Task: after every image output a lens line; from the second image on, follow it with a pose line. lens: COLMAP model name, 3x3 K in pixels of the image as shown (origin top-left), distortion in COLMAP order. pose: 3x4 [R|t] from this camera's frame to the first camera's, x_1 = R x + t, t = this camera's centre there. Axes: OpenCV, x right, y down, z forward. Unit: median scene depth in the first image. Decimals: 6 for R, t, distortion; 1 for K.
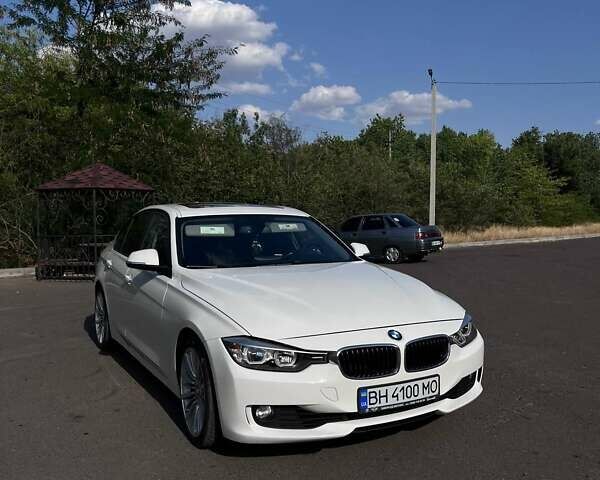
lens RADIAL K [[612.0, 0, 301.3], [0, 612.0, 242.8], [0, 0, 1]] dist [0.015630, 0.000000]
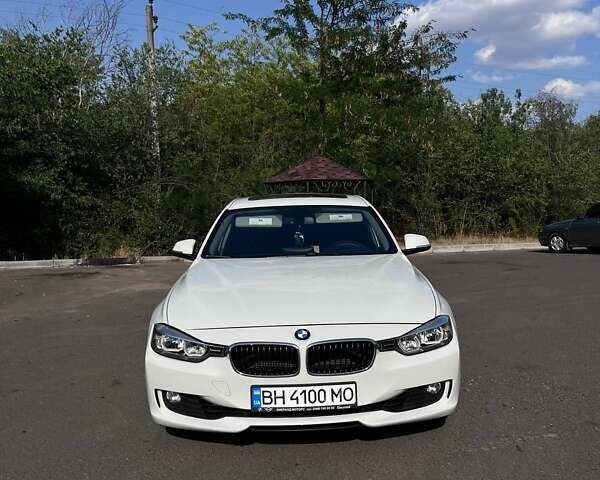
lens RADIAL K [[612.0, 0, 302.6], [0, 612.0, 236.2], [0, 0, 1]] dist [0.015630, 0.000000]
pose [[0.888437, 0.006563, -0.458952, 0.434824], [-0.001509, 0.999934, 0.011378, -0.008251], [0.458996, -0.009416, 0.888388, 0.123432]]
